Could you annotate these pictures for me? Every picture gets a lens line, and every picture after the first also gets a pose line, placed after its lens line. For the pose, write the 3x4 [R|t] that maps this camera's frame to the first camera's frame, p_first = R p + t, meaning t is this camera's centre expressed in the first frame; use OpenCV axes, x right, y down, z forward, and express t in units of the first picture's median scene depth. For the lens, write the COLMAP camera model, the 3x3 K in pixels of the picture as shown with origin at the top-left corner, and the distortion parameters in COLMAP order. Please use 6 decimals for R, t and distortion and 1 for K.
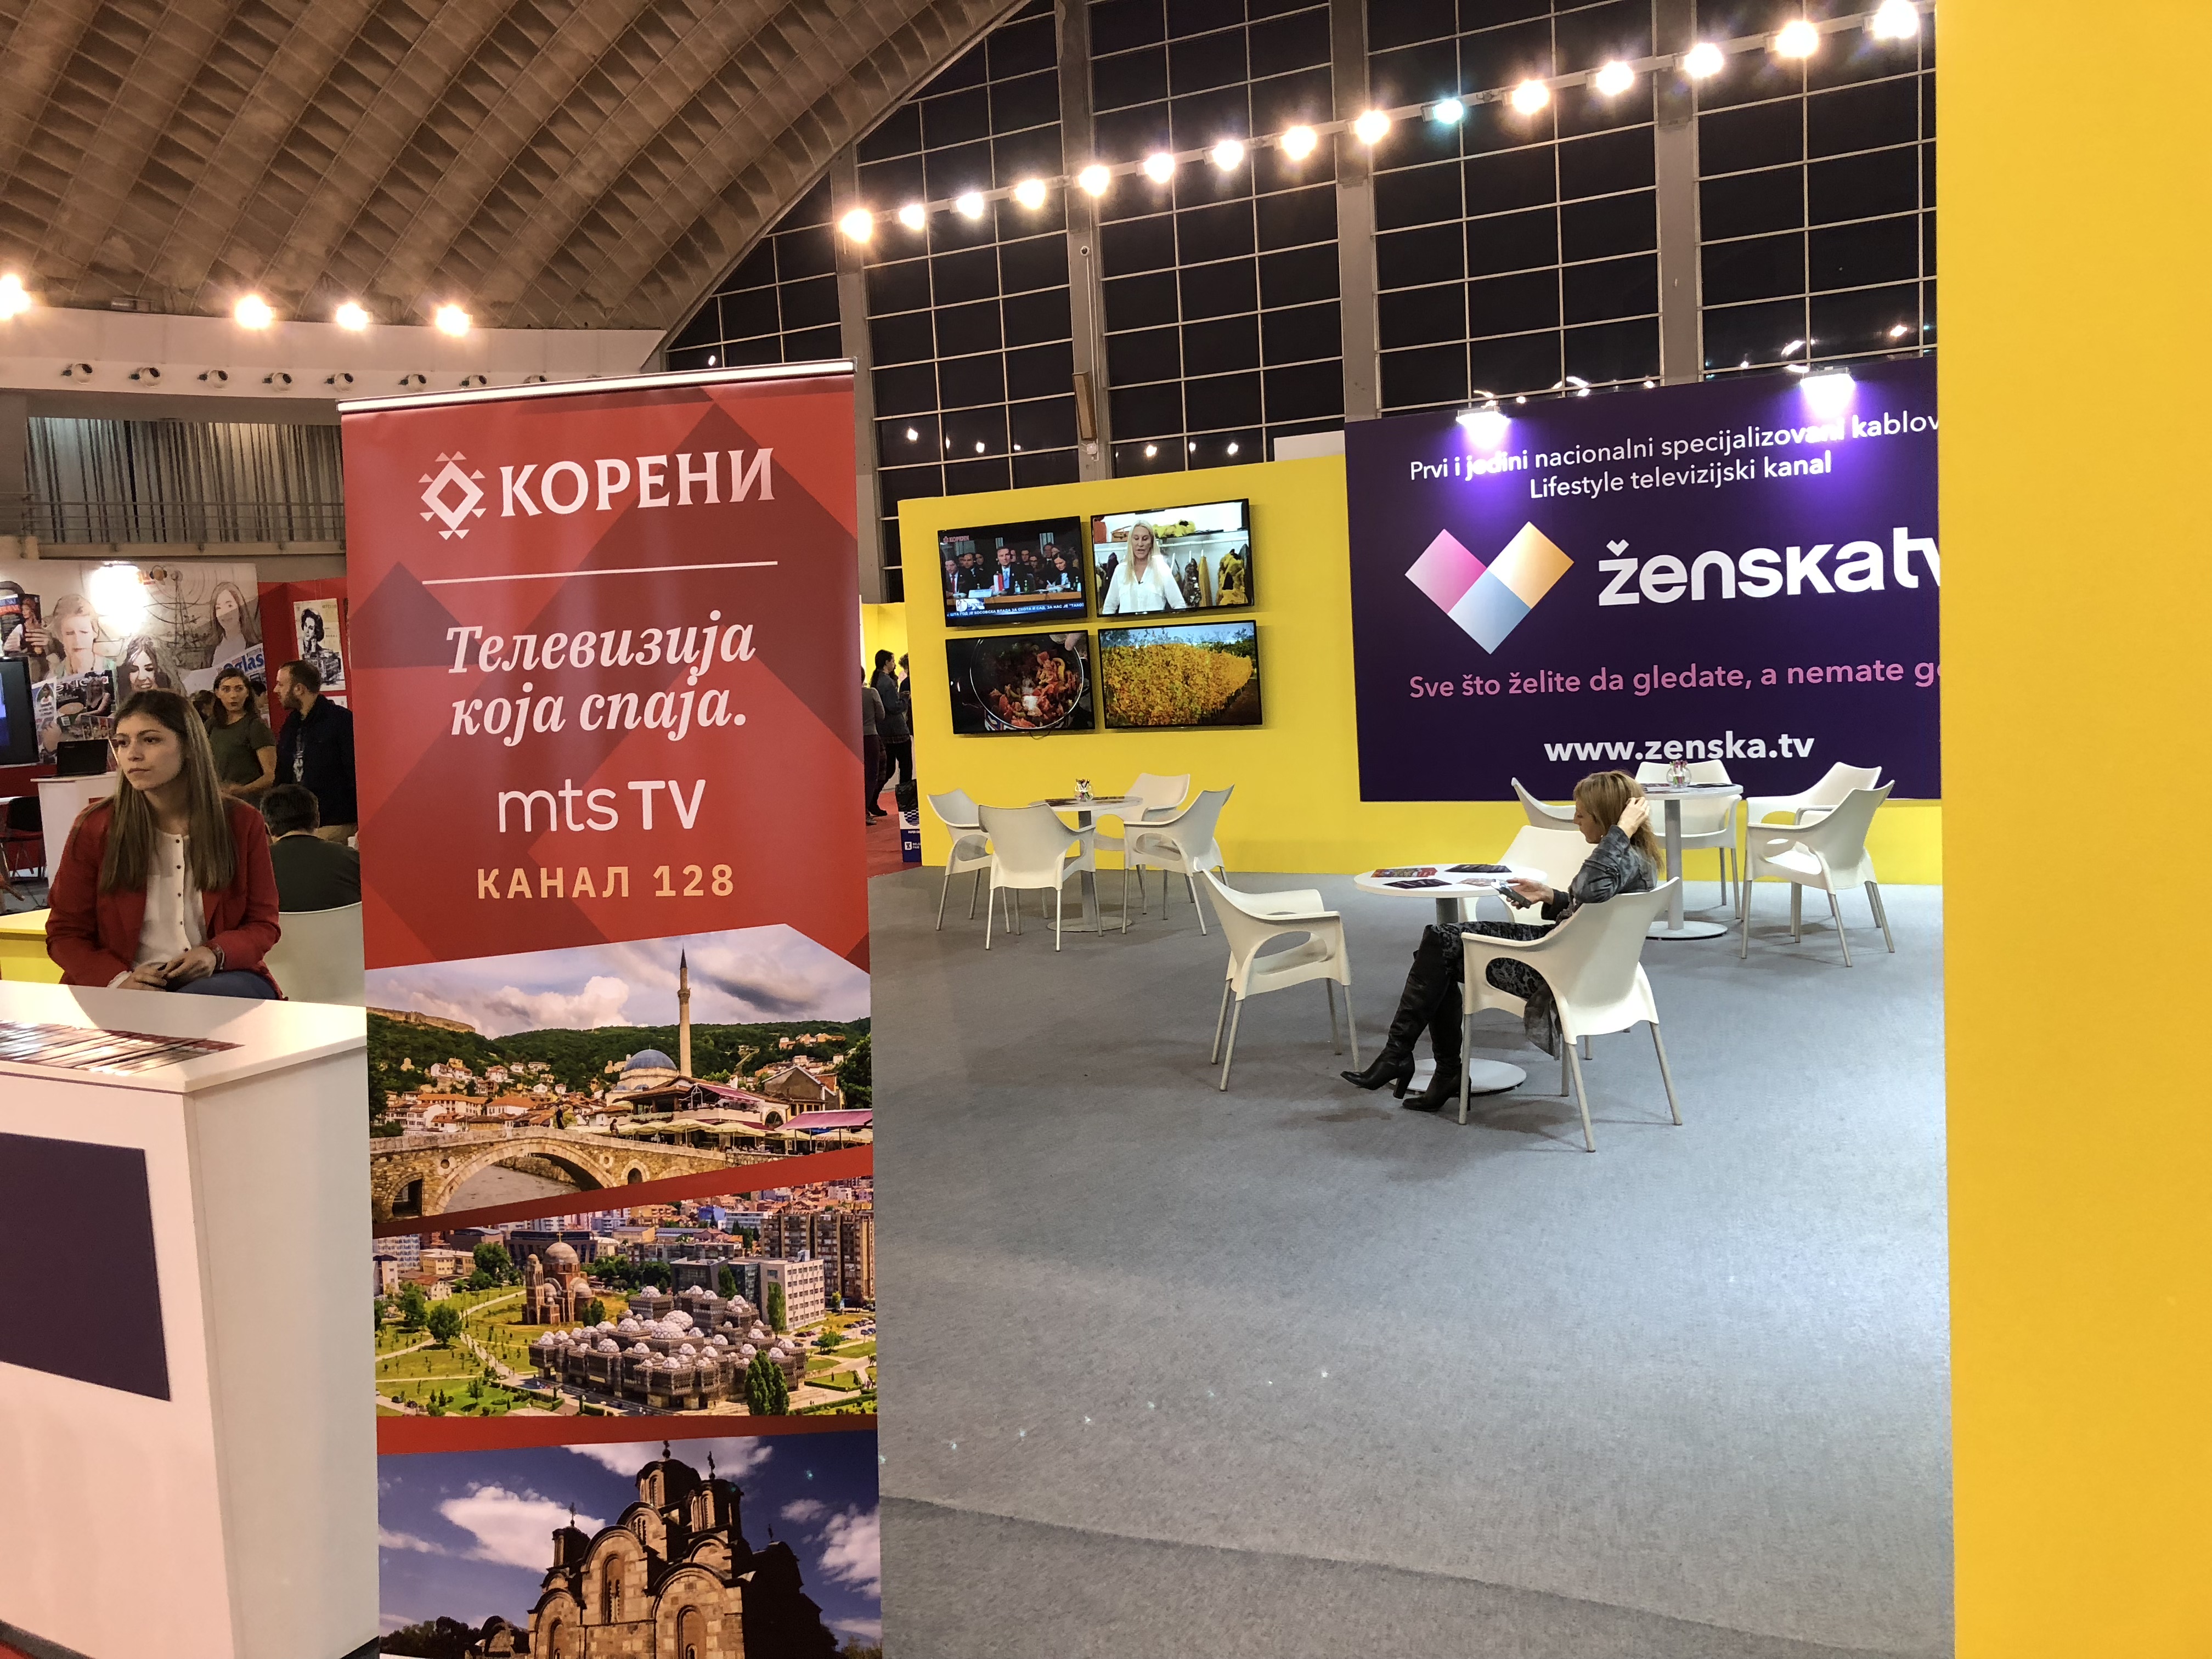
lens RADIAL K [[1828.3, 0, 1104.5], [0, 1828.3, 838.6], [0, 0, 1]] dist [0.051626, -0.028866]
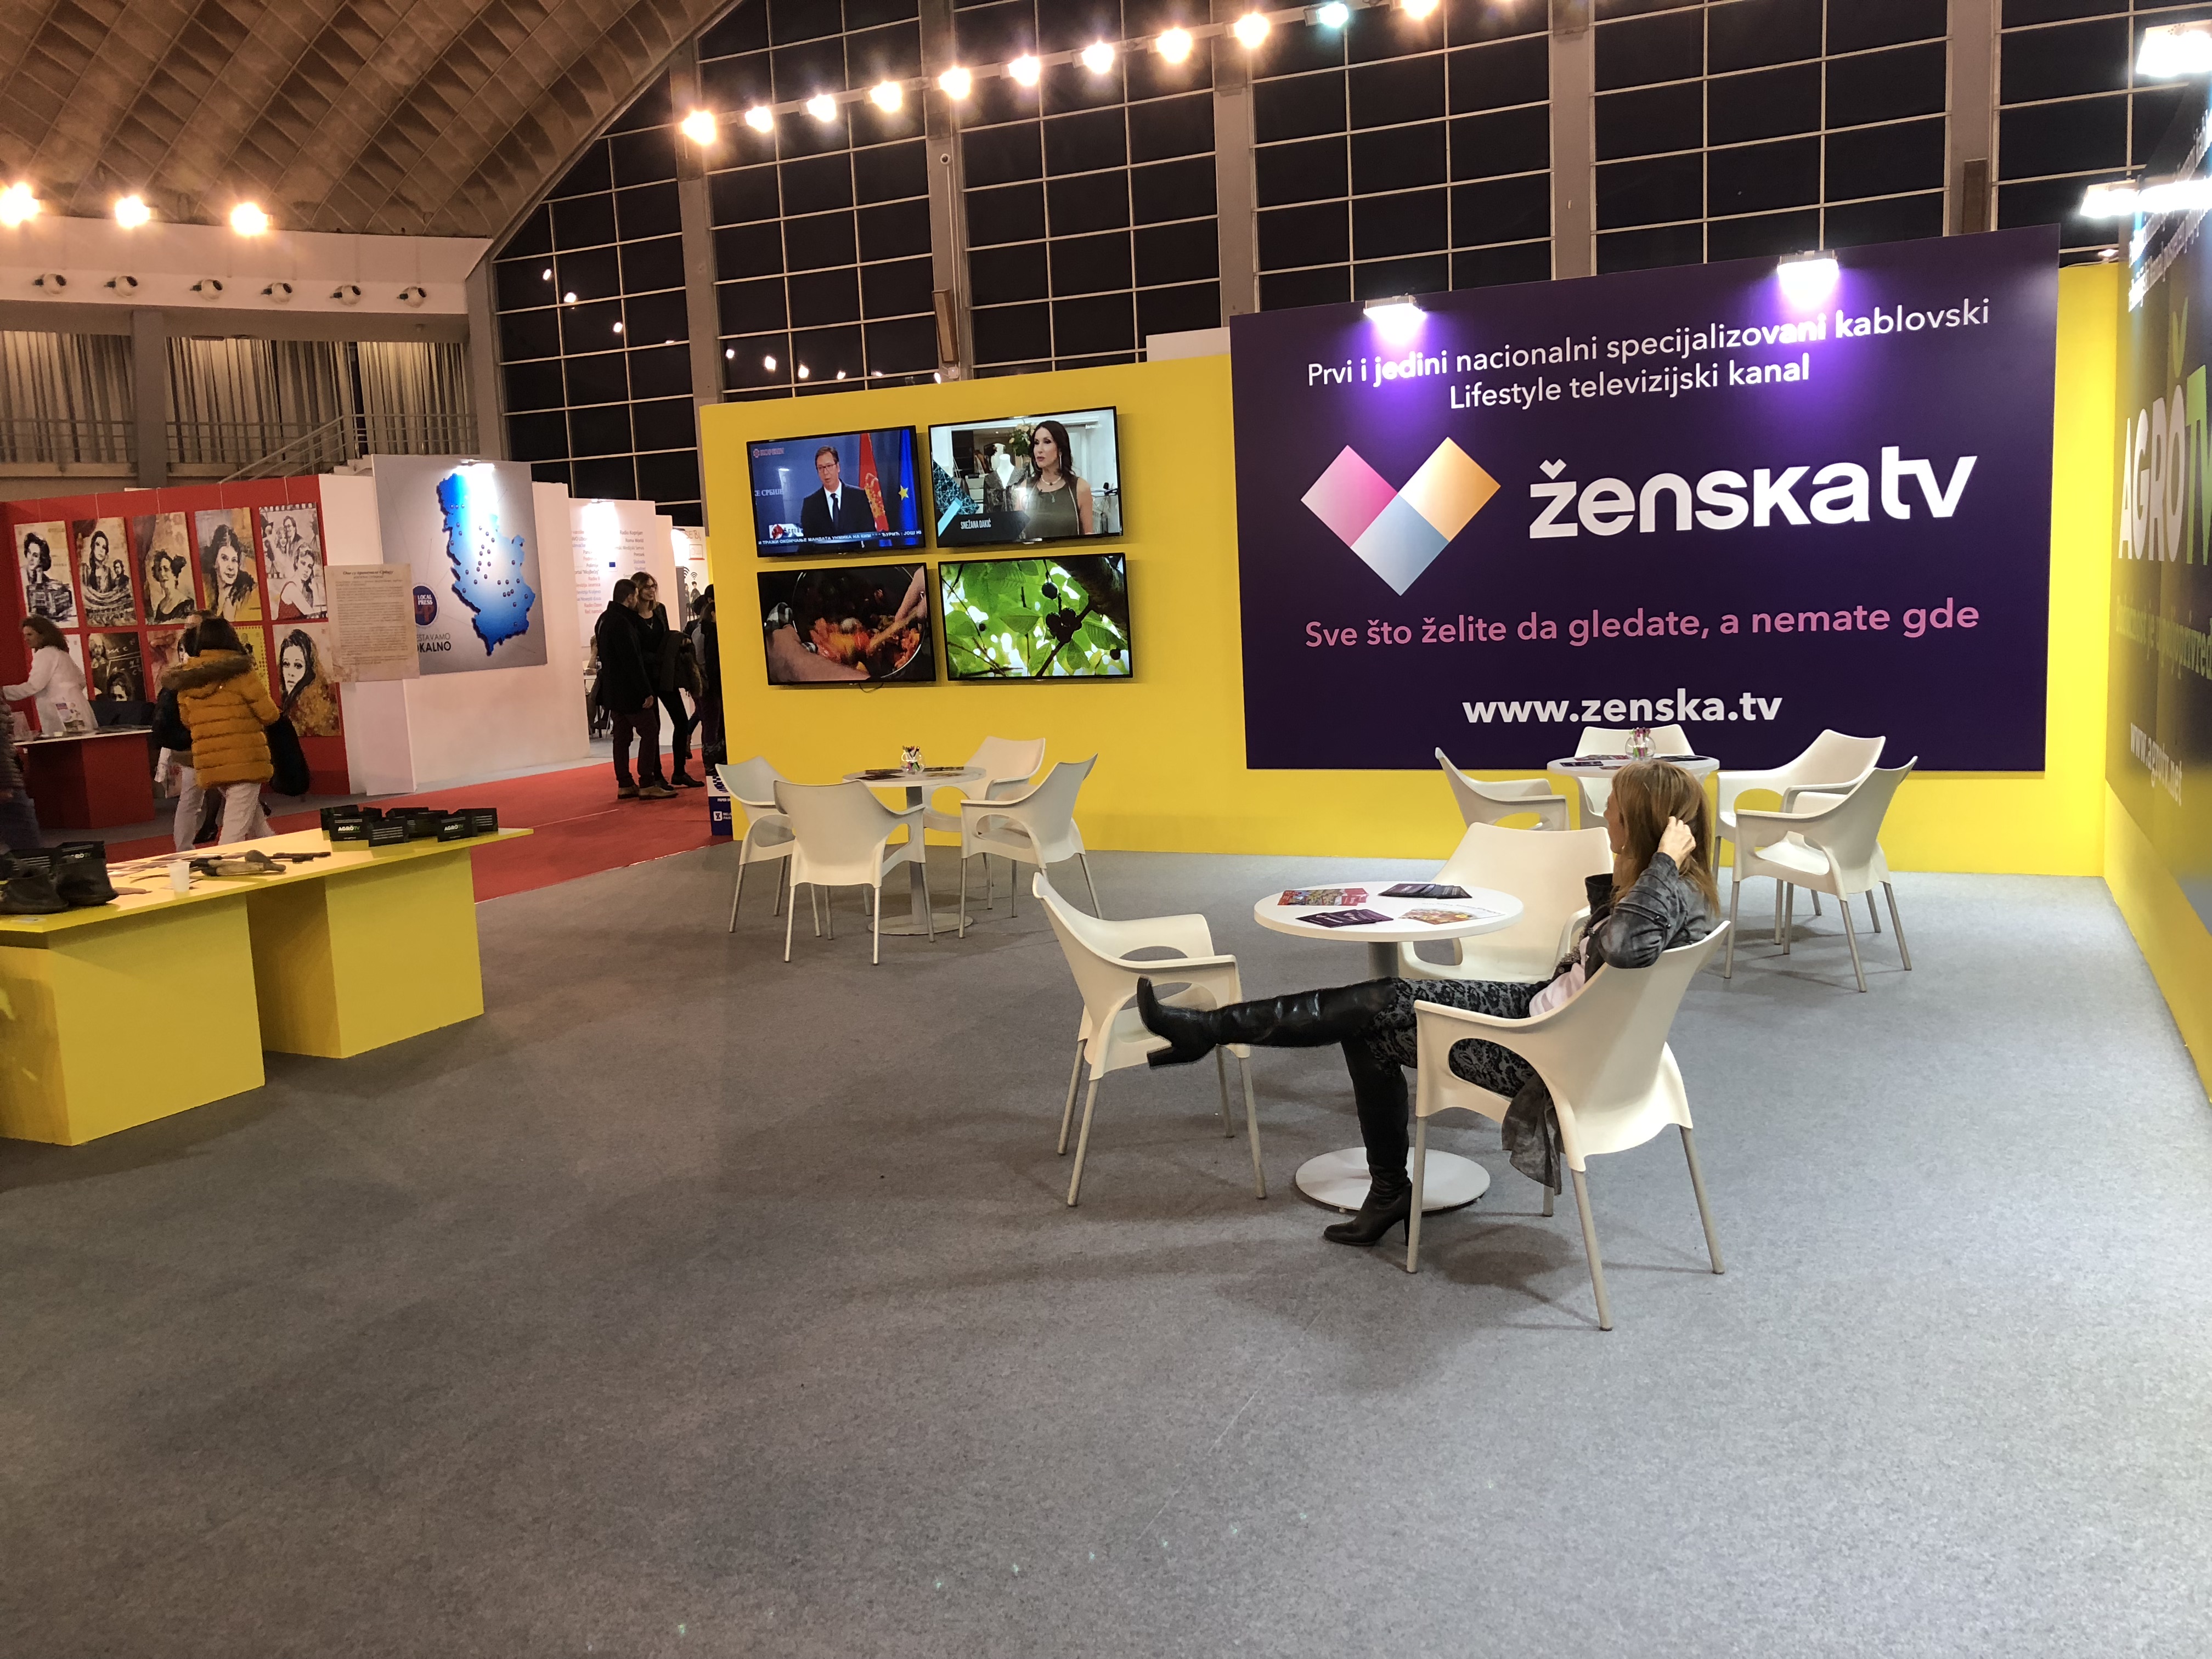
lens RADIAL K [[1828.3, 0, 1103.4], [0, 1828.3, 824.6], [0, 0, 1]] dist [0.051626, -0.028866]
pose [[0.997728, -0.001622, 0.067349, 0.017157], [-0.000027, 0.999701, 0.024472, -0.016261], [-0.067368, -0.024419, 0.997429, 0.169925]]
